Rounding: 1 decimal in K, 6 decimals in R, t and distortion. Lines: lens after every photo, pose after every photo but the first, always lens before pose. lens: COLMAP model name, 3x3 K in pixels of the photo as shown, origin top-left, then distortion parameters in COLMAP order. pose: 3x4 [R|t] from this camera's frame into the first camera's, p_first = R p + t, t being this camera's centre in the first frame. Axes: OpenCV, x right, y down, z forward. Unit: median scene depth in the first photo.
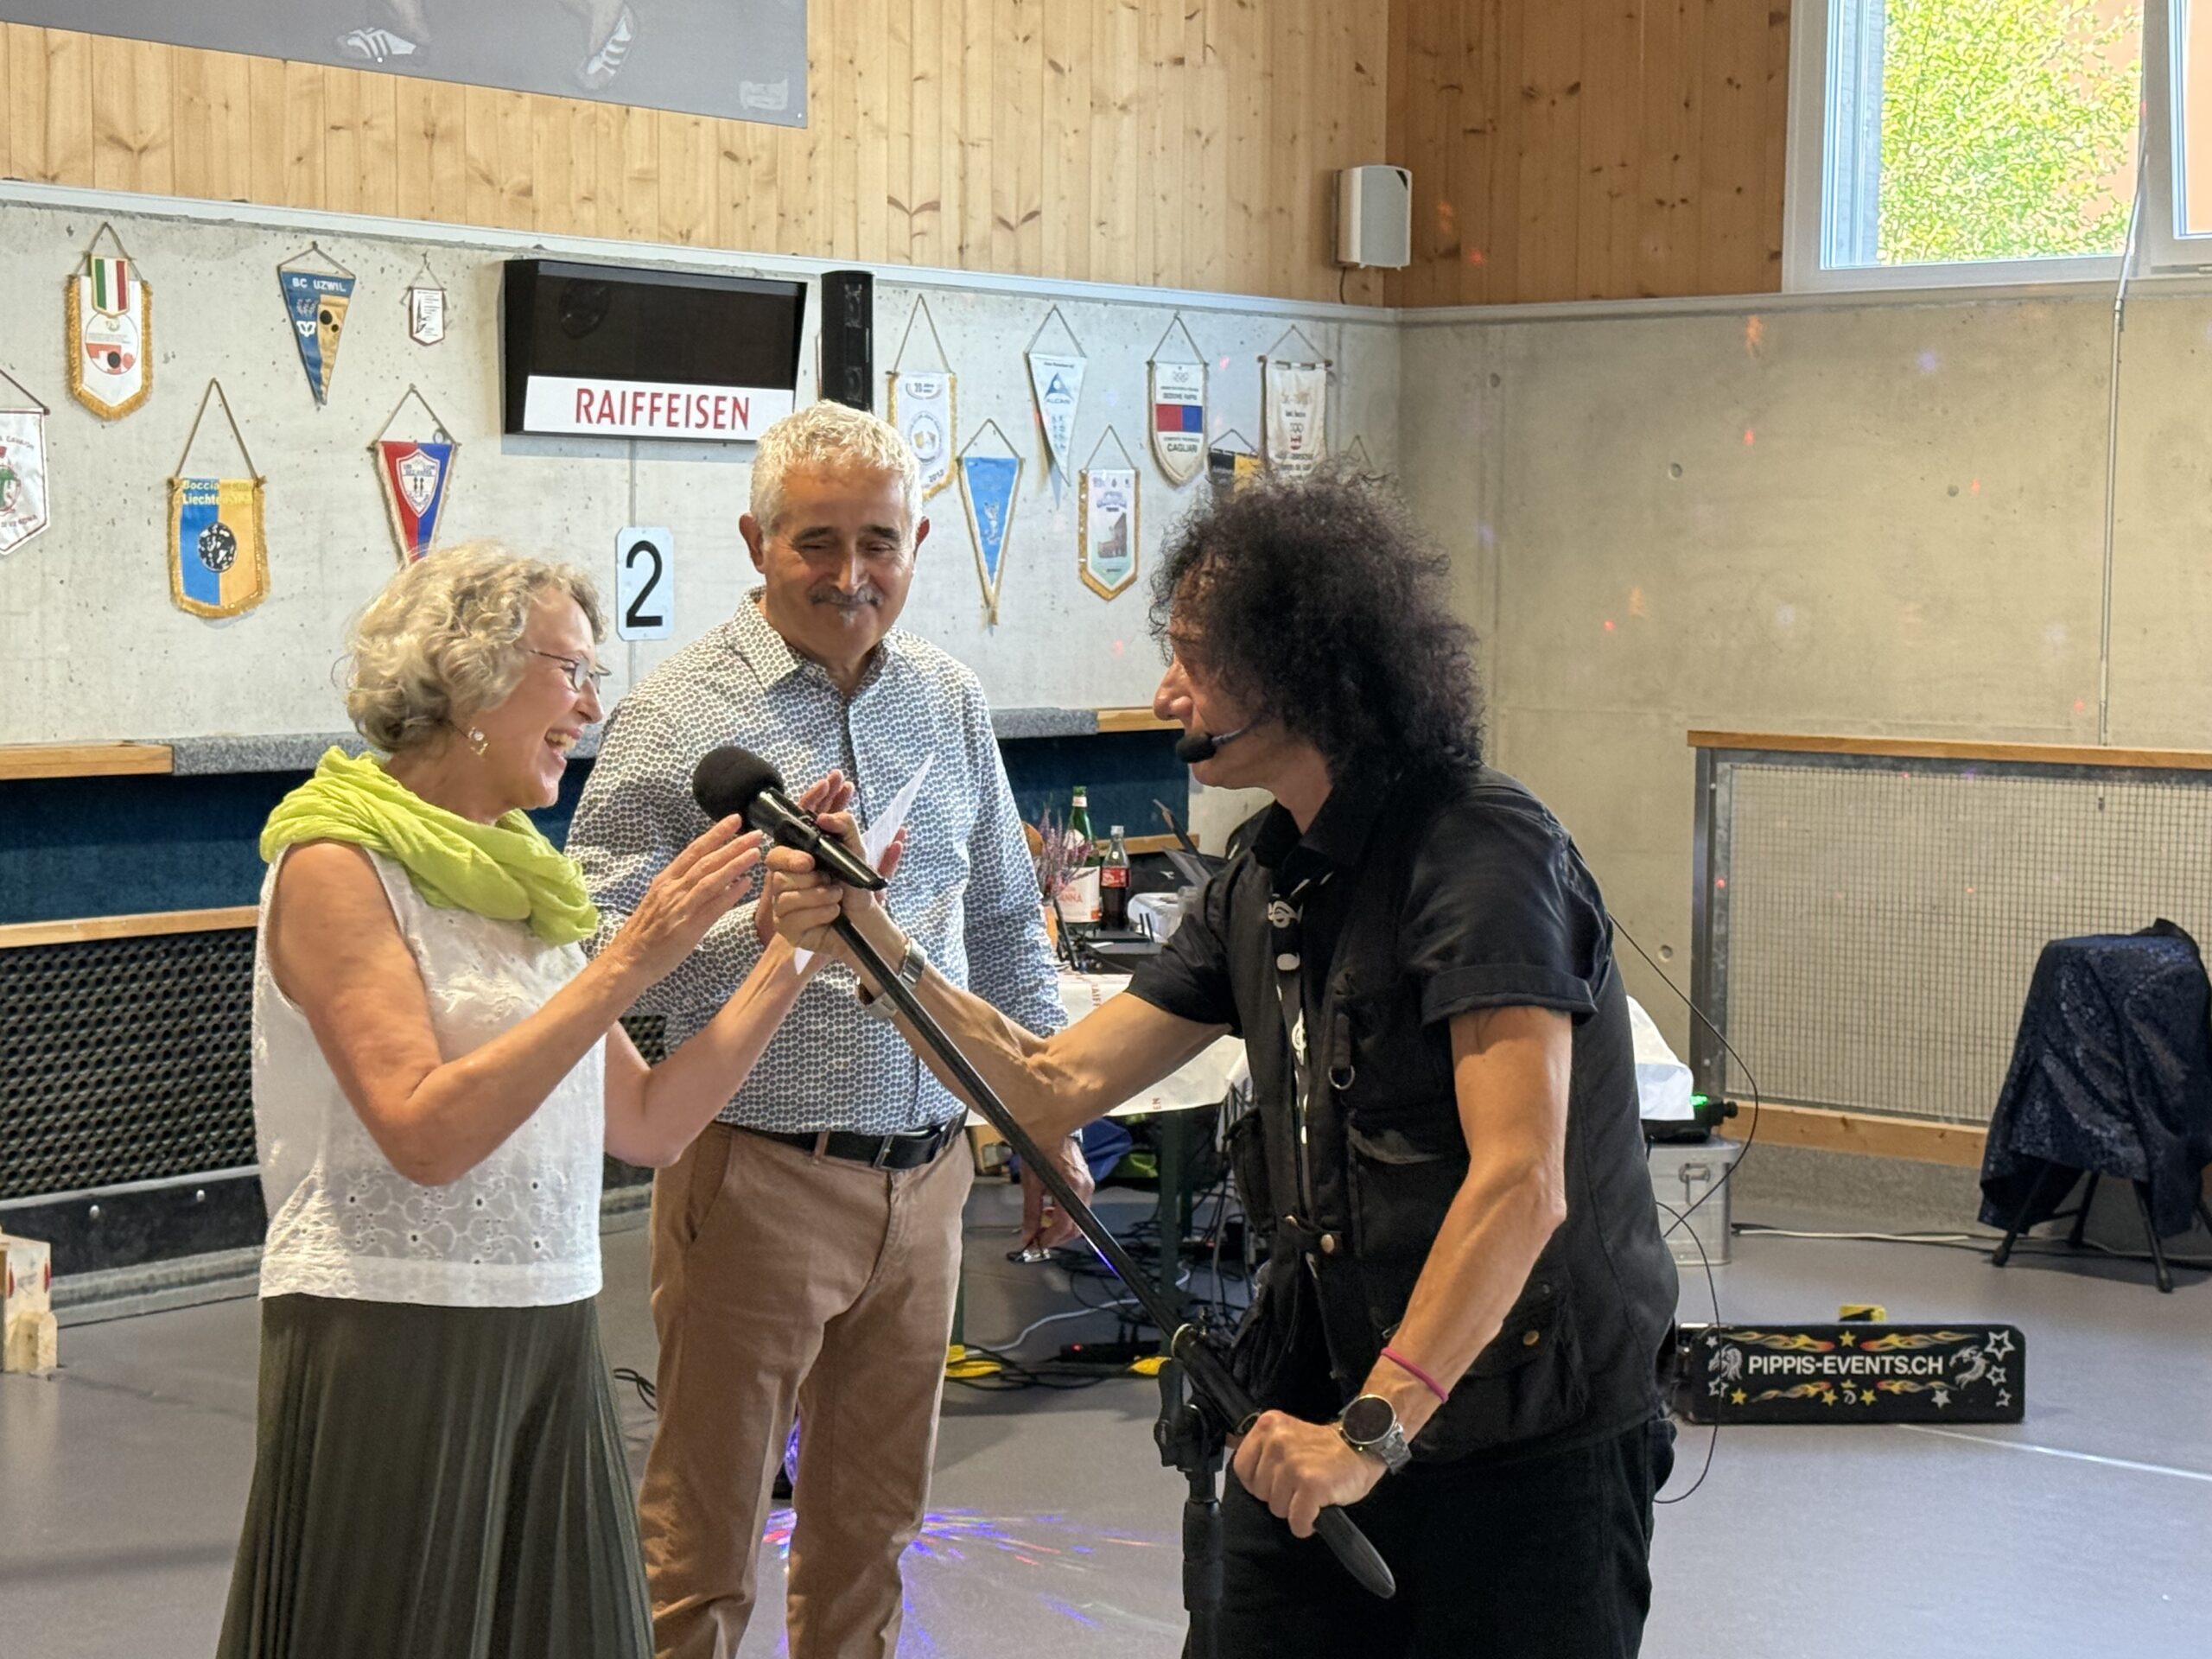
lens RADIAL K [[3978.2, 0, 1089.7], [0, 3978.2, 833.9], [0, 0, 1]] dist [0.102739, 0.000000]
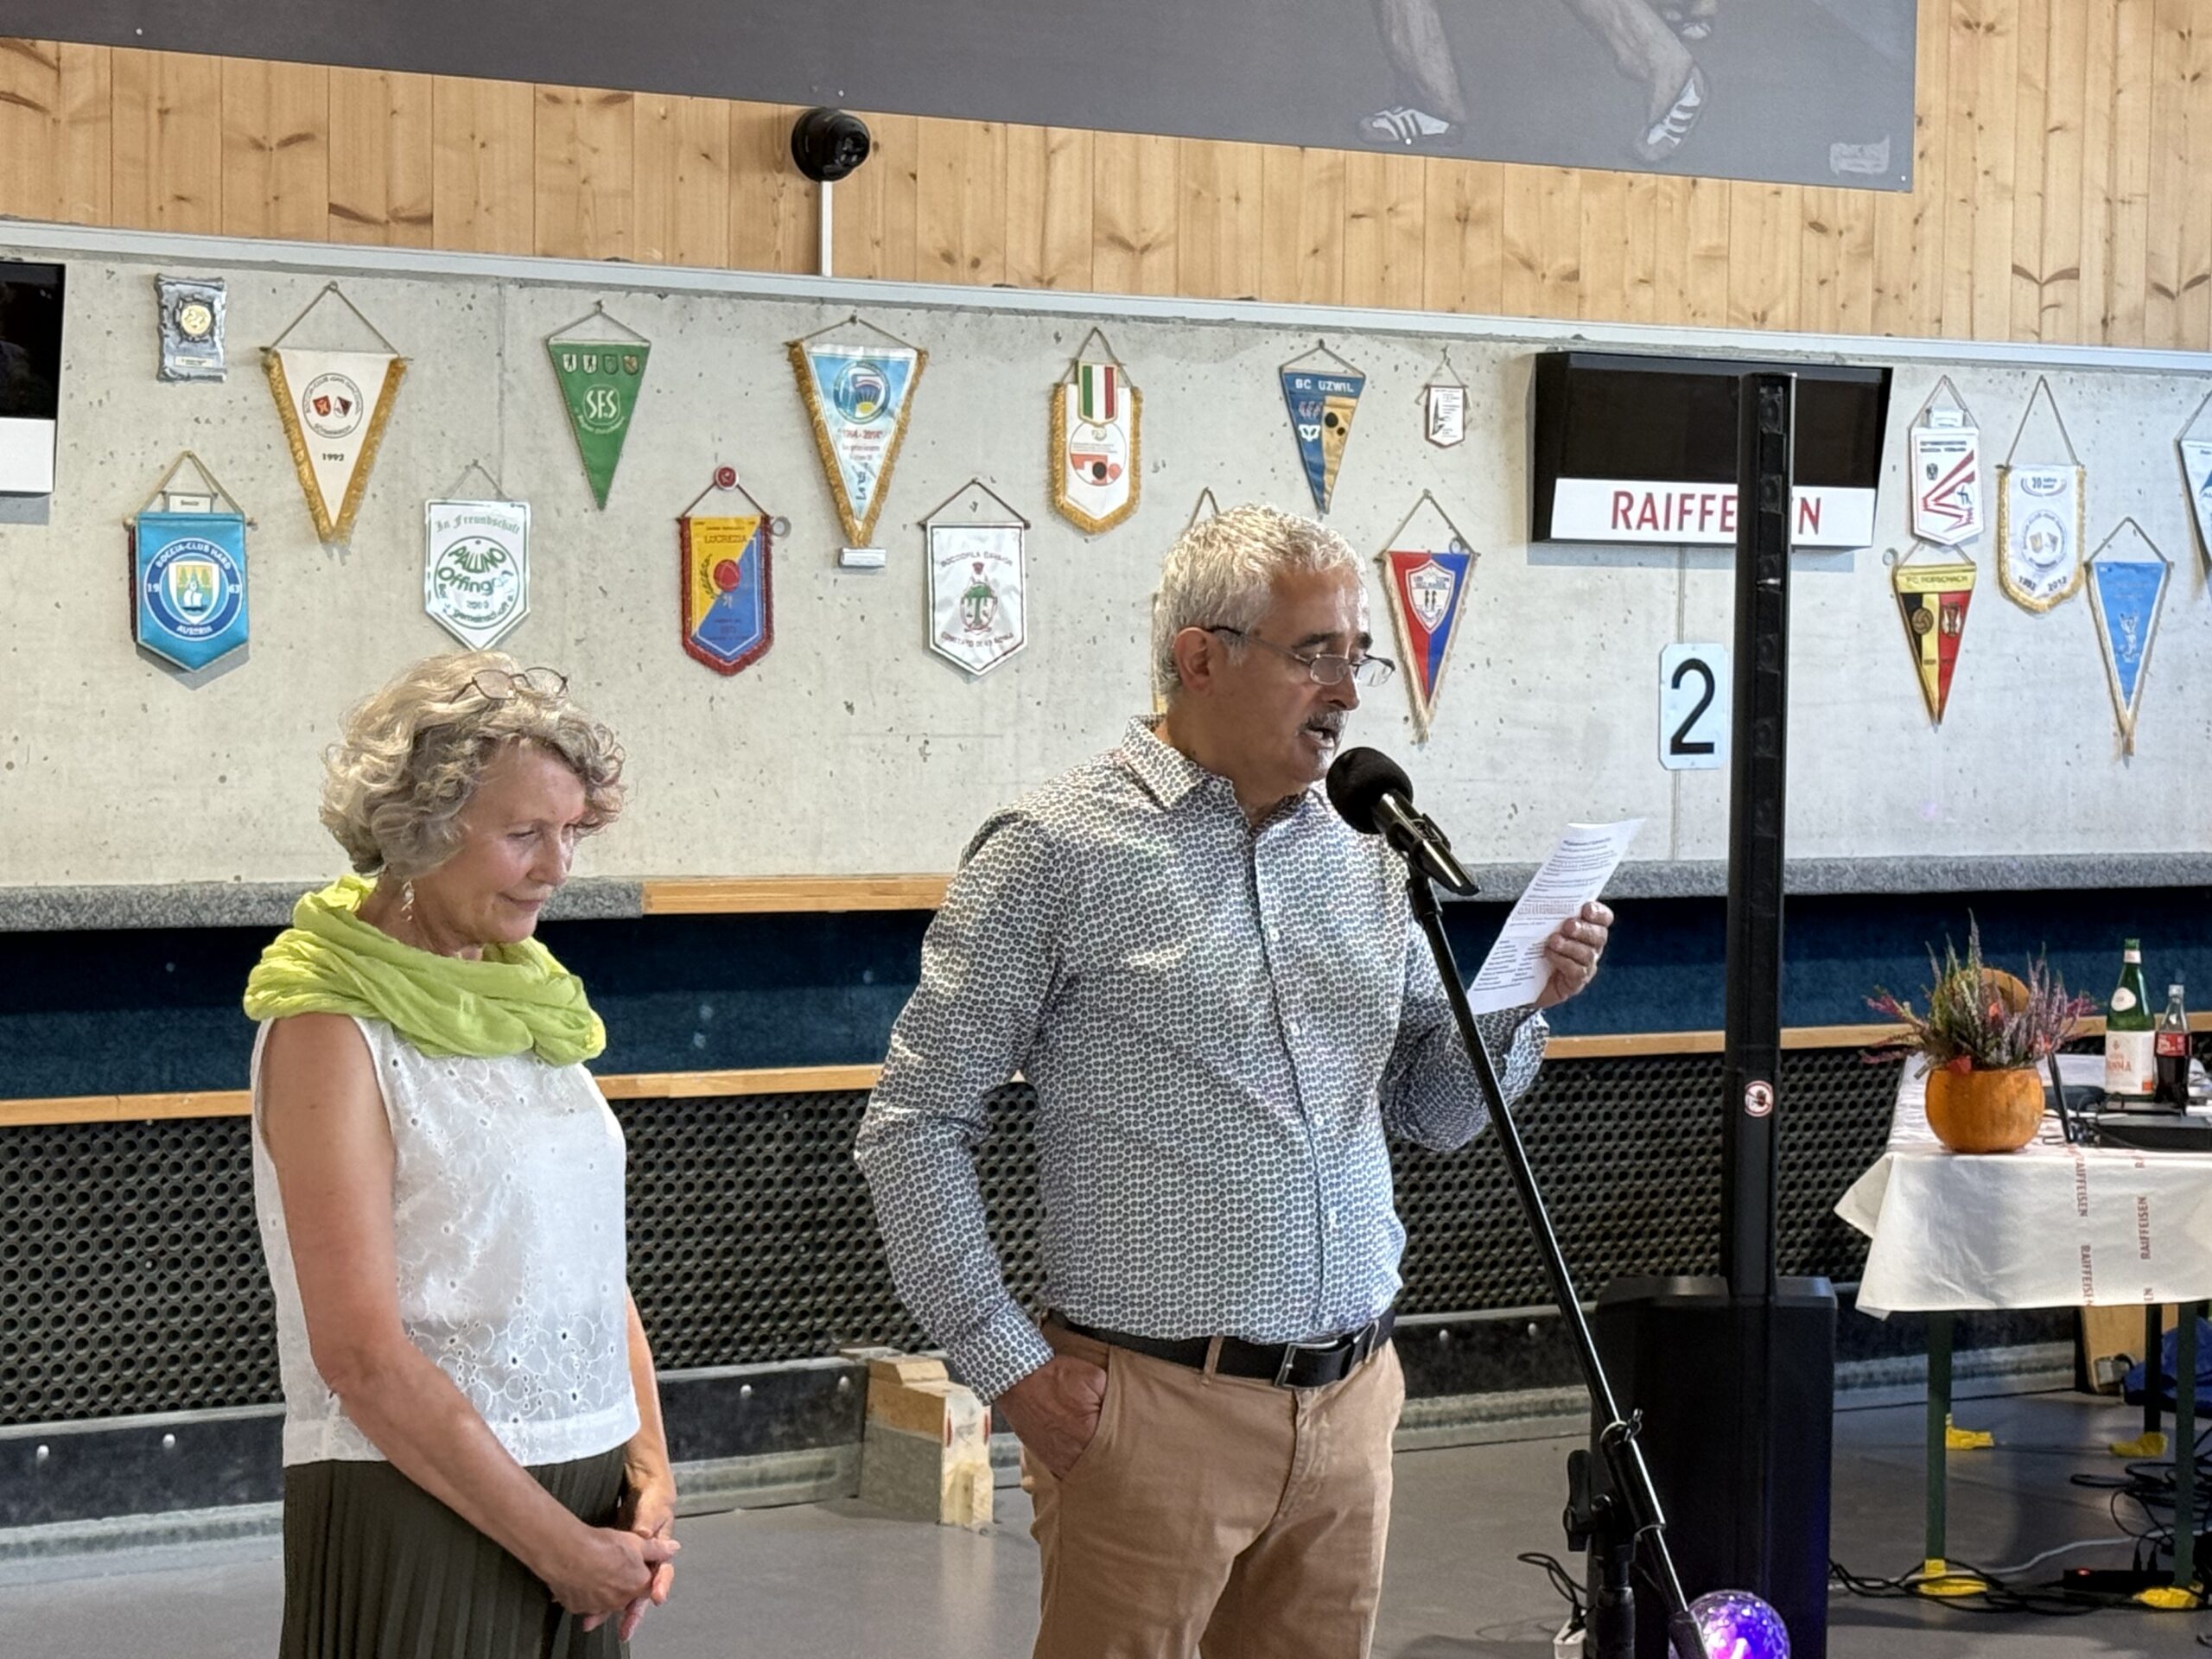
lens RADIAL K [[4976.3, 0, 1117.5], [0, 4976.3, 833.9], [0, 0, 1]] dist [0.084818, 0.000000]
pose [[0.951865, 0.013275, -0.306231, 0.113526], [-0.024308, 0.999184, -0.032242, 0.005413], [0.305553, 0.038134, 0.951411, -0.109894]]
